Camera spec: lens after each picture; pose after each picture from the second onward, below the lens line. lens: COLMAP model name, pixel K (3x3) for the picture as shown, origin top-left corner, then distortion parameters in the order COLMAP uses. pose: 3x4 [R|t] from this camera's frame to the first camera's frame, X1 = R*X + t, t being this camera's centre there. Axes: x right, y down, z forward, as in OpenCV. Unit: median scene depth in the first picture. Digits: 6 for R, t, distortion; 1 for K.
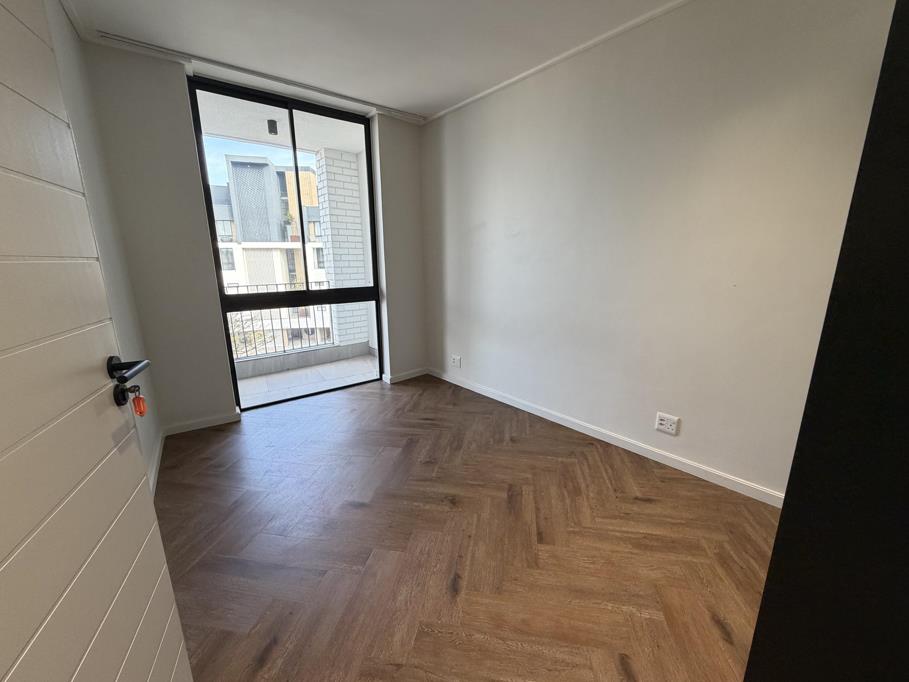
lens RADIAL K [[362.6, 0, 454.5], [0, 362.6, 341.0], [0, 0, 1]] dist [0.000125, 0.000310]
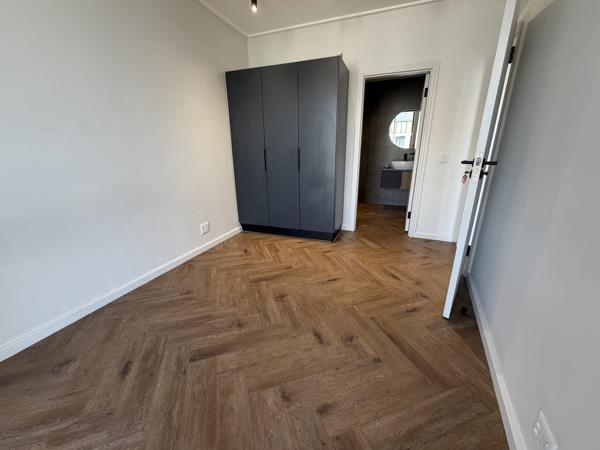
lens RADIAL K [[239.3, 0, 300.0], [0, 239.3, 225.0], [0, 0, 1]] dist [0.000125, 0.000310]
pose [[-0.474493, -0.254704, 0.842604, -0.781294], [0.209295, 0.897128, 0.389045, -0.187814], [-0.855016, 0.360952, -0.372373, 1.174747]]
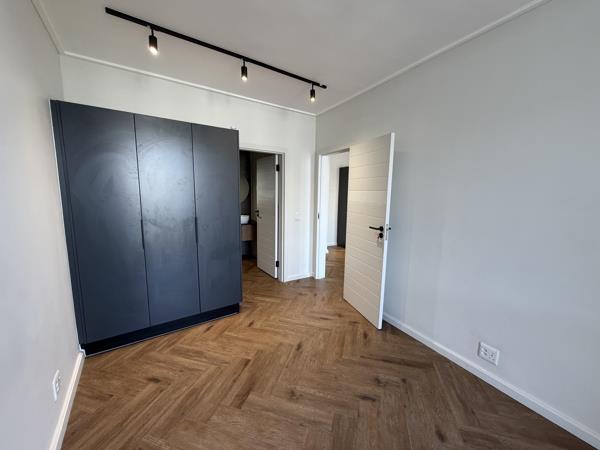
lens RADIAL K [[239.3, 0, 300.0], [0, 239.3, 225.0], [0, 0, 1]] dist [0.000125, 0.000310]
pose [[-0.994866, -0.020310, 0.099140, -0.100629], [0.015830, 0.936361, 0.350681, -0.411828], [-0.099953, 0.350450, -0.931233, 1.550896]]
